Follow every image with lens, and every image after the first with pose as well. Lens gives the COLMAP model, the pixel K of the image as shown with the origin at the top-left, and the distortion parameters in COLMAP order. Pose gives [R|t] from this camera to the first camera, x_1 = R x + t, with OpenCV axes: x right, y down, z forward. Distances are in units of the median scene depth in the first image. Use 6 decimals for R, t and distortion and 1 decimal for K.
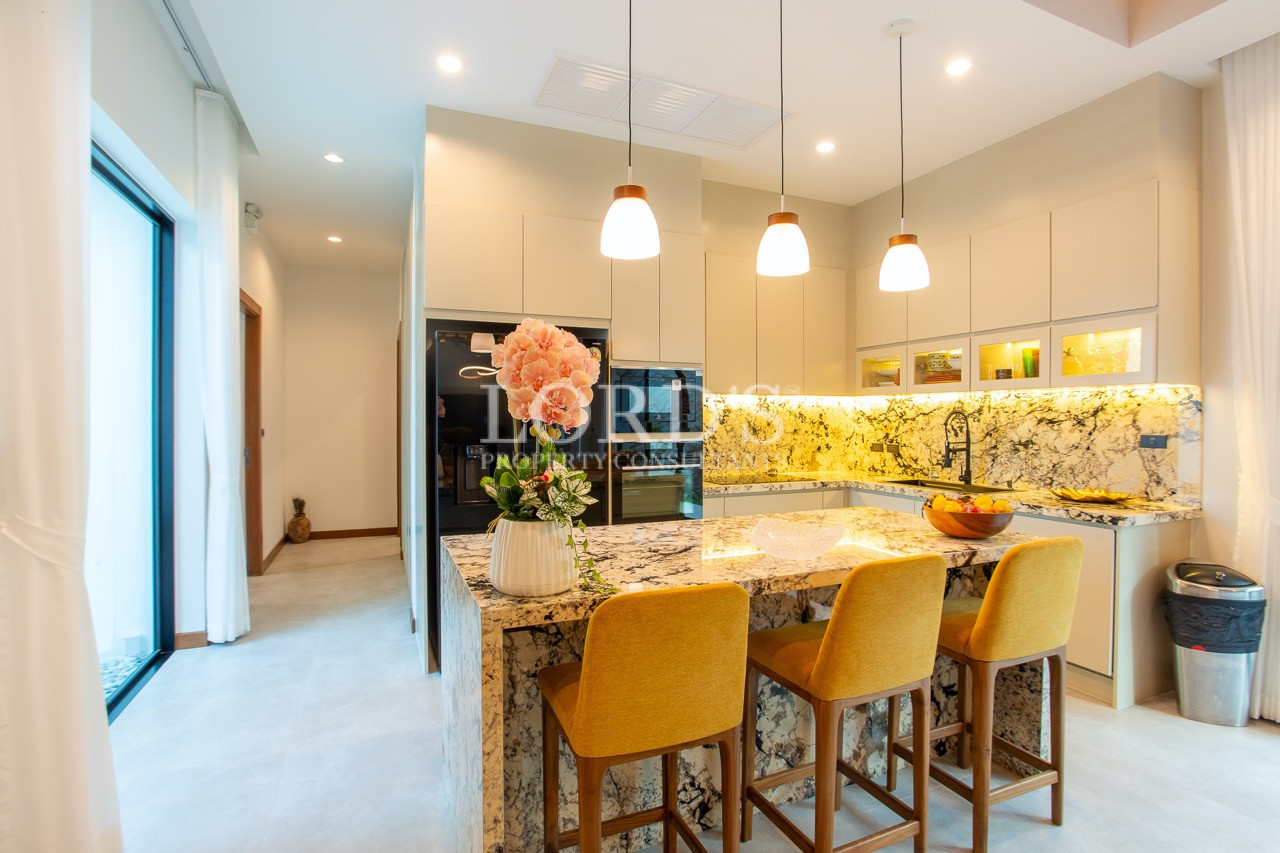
lens RADIAL K [[636.0, 0, 649.9], [0, 636.0, 424.9], [0, 0, 1]] dist [-0.025271, -0.000464]
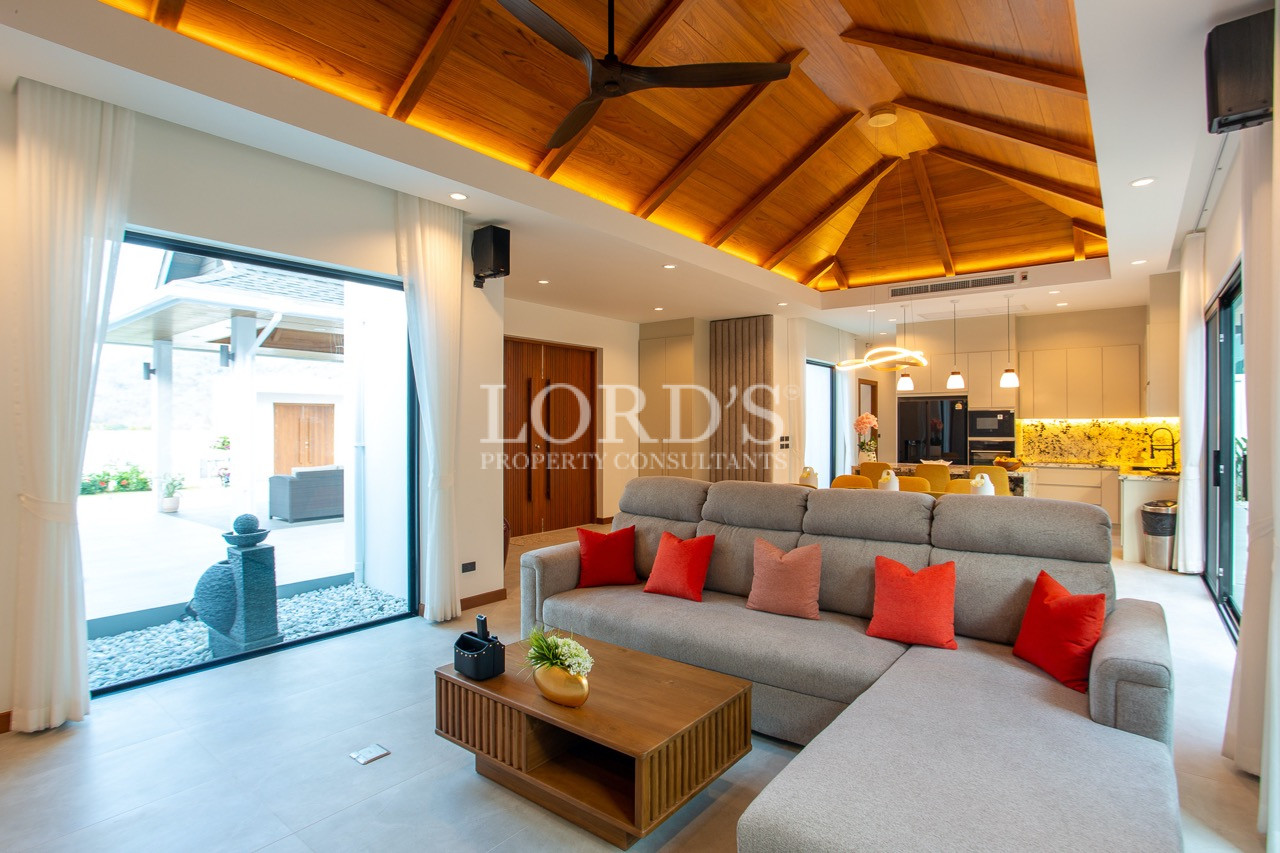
lens RADIAL K [[636.0, 0, 646.6], [0, 636.0, 429.7], [0, 0, 1]] dist [-0.025271, -0.000464]
pose [[0.493745, -0.001839, -0.869605, 1.089676], [-0.006879, 0.999958, -0.006021, 0.004899], [0.869579, 0.008955, 0.493712, -0.968872]]
